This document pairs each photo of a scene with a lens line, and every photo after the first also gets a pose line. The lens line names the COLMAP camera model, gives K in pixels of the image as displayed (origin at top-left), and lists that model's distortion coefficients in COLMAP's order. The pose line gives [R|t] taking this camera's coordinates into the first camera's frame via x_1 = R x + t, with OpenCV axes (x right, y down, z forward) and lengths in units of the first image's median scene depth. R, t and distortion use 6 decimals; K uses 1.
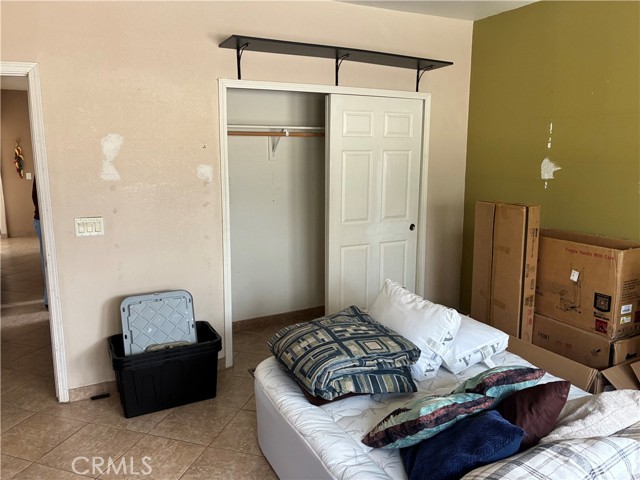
lens RADIAL K [[483.9, 0, 319.9], [0, 483.9, 236.1], [0, 0, 1]] dist [0.072467, -0.096083]
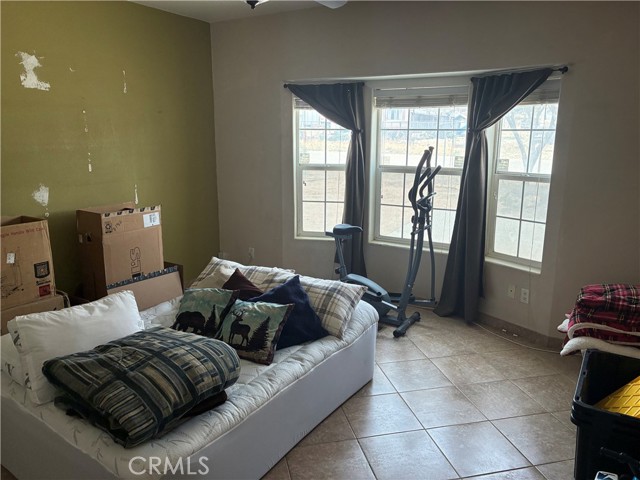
lens RADIAL K [[483.9, 0, 319.9], [0, 483.9, 236.1], [0, 0, 1]] dist [0.072467, -0.096083]
pose [[-0.492788, -0.184176, 0.850435, -0.682344], [0.150438, 0.944593, 0.291740, -0.170305], [-0.857046, 0.271703, -0.437777, 0.924173]]
